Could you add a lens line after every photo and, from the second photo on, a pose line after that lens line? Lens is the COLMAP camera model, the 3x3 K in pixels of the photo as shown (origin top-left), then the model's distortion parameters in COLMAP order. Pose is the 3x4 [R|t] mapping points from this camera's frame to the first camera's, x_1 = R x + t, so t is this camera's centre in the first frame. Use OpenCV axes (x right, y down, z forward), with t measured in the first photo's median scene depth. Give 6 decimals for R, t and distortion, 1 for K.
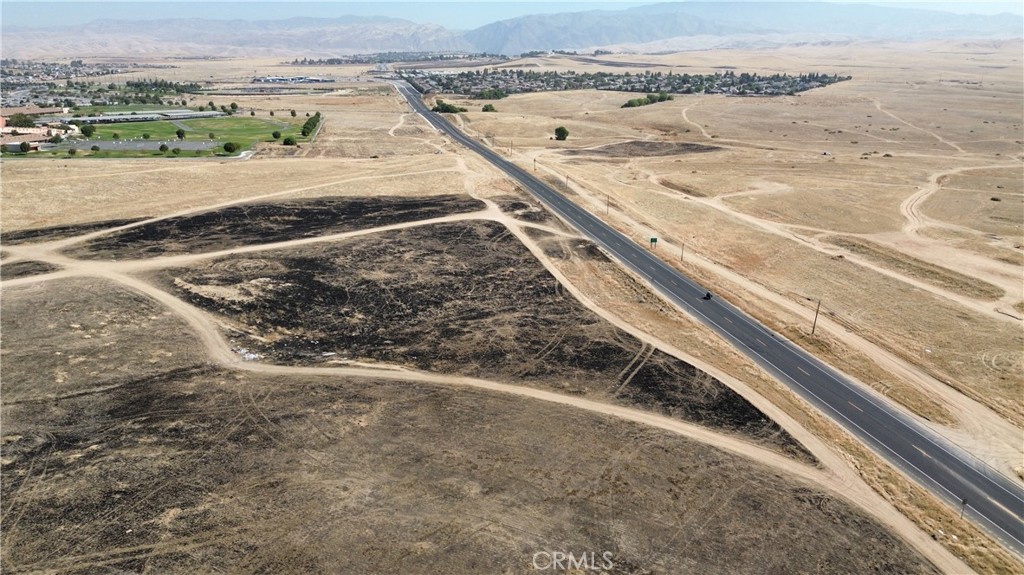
lens RADIAL K [[725.6, 0, 515.9], [0, 725.6, 288.3], [0, 0, 1]] dist [0.072054, -0.069375]
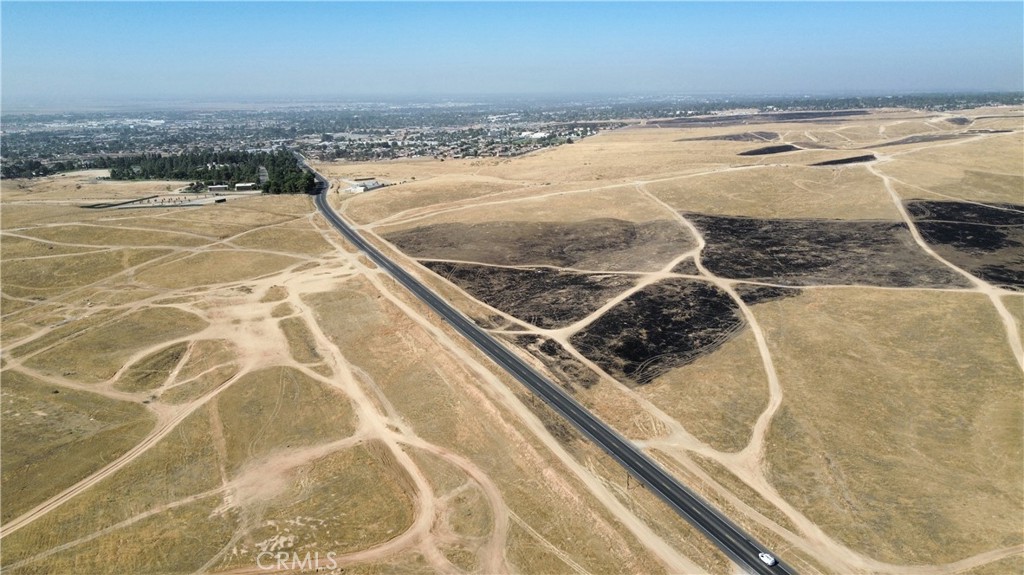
lens RADIAL K [[721.0, 0, 512.0], [0, 721.0, 287.5], [0, 0, 1]] dist [0.075788, -0.075174]
pose [[-0.971072, 0.073110, -0.227317, 0.272039], [-0.063068, 0.839644, 0.539463, -0.699176], [0.230306, 0.538194, -0.810744, 1.569179]]
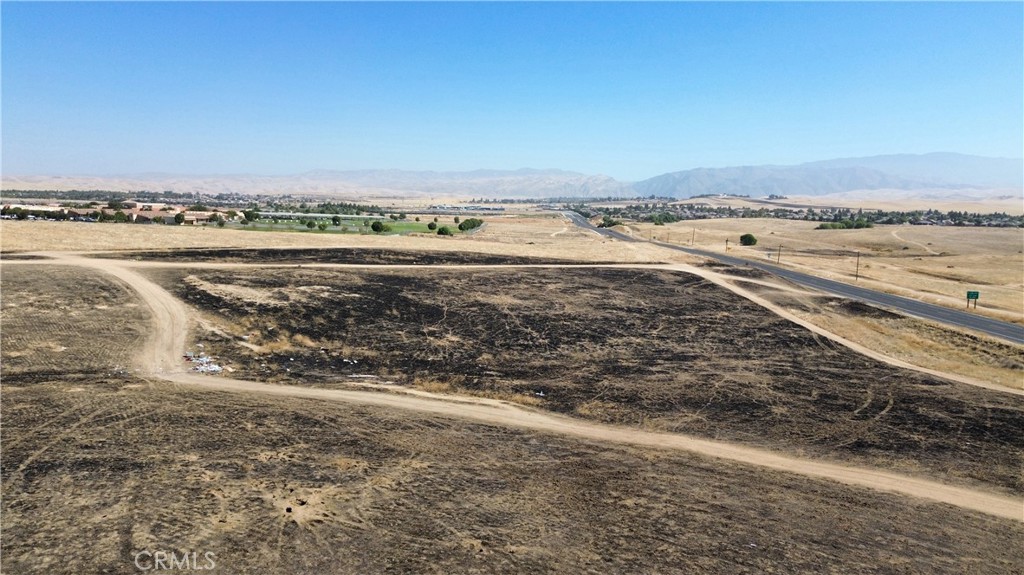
lens RADIAL K [[725.6, 0, 515.9], [0, 725.6, 288.3], [0, 0, 1]] dist [0.072054, -0.069375]
pose [[0.974888, 0.047364, -0.217600, -0.025769], [-0.088682, 0.978871, -0.184248, 0.046277], [0.204276, 0.198919, 0.958490, 0.233362]]
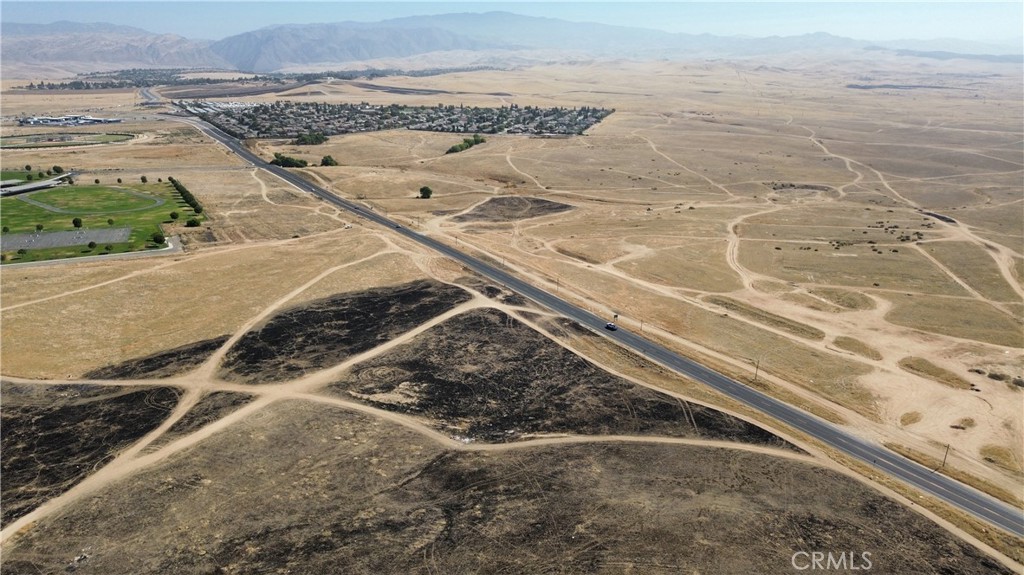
lens RADIAL K [[725.6, 0, 515.9], [0, 725.6, 288.3], [0, 0, 1]] dist [0.072054, -0.069375]
pose [[0.950112, -0.091812, 0.298092, -0.289401], [0.095519, 0.995425, 0.002139, -0.095591], [-0.296924, 0.026441, 0.954535, -0.232225]]
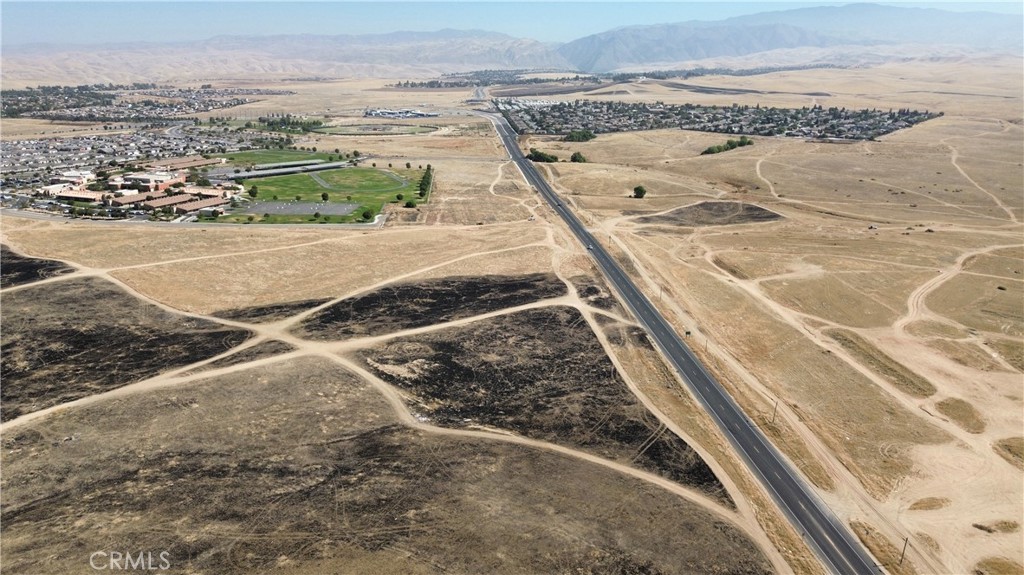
lens RADIAL K [[725.6, 0, 515.9], [0, 725.6, 288.3], [0, 0, 1]] dist [0.072054, -0.069375]
pose [[0.992588, 0.033294, -0.116881, 0.016184], [-0.034705, 0.999347, -0.010059, -0.082485], [0.116469, 0.014041, 0.993095, -0.268521]]
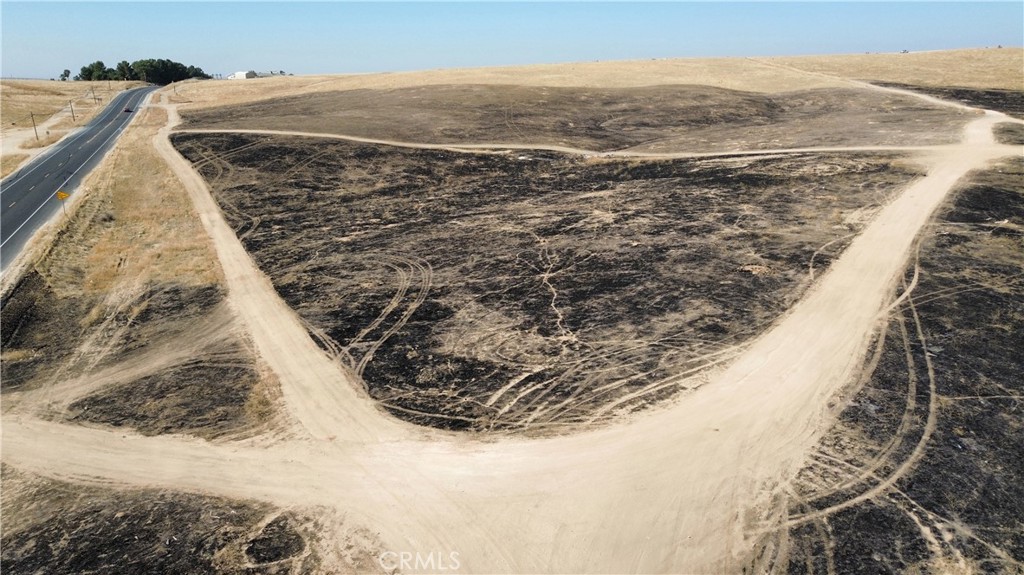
lens RADIAL K [[725.6, 0, 515.9], [0, 725.6, 288.3], [0, 0, 1]] dist [0.072054, -0.069375]
pose [[-0.979783, 0.057254, -0.191698, -0.011998], [-0.060080, 0.829752, 0.554890, -0.142081], [0.190831, 0.555189, -0.809536, 0.814708]]
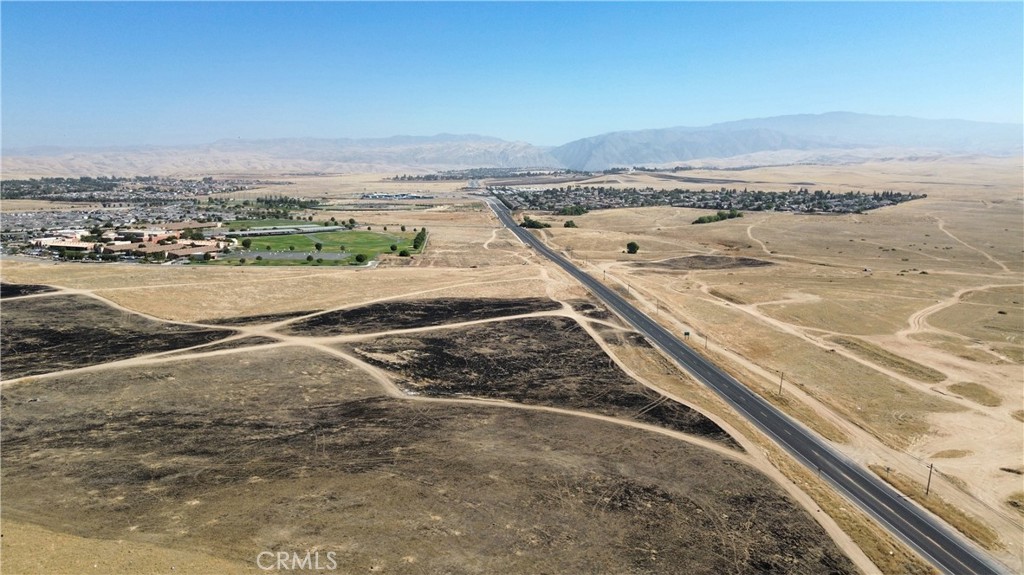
lens RADIAL K [[725.6, 0, 515.9], [0, 725.6, 288.3], [0, 0, 1]] dist [0.072054, -0.069375]
pose [[0.993571, 0.017845, -0.111796, 0.016849], [-0.033862, 0.989136, -0.143051, 0.035188], [0.108029, 0.145917, 0.983381, -0.239004]]
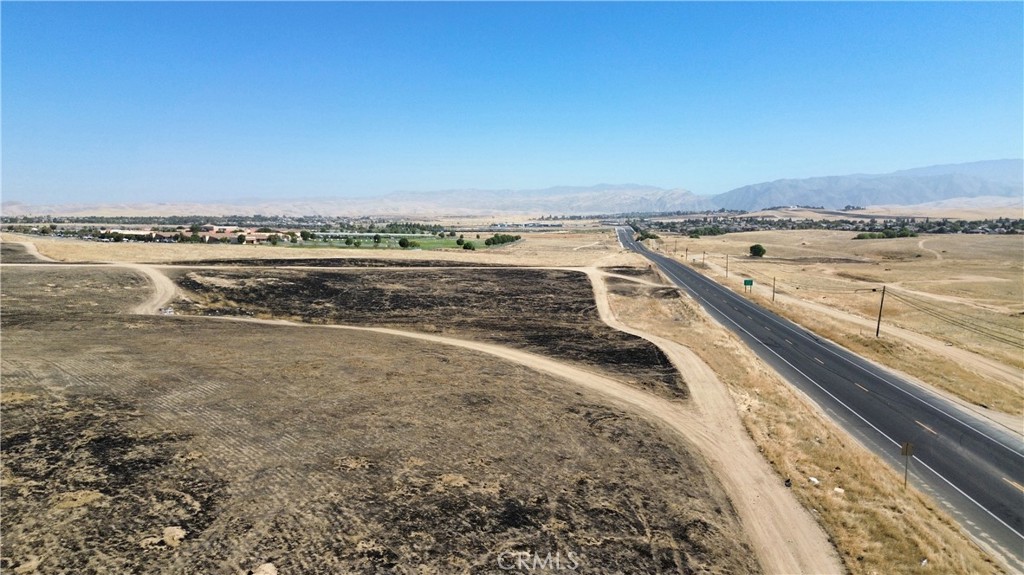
lens RADIAL K [[725.6, 0, 515.9], [0, 725.6, 288.3], [0, 0, 1]] dist [0.072054, -0.069375]
pose [[0.946020, 0.033222, -0.322400, 0.136129], [-0.101182, 0.975290, -0.196399, 0.080909], [0.307908, 0.218418, 0.926005, 0.118861]]
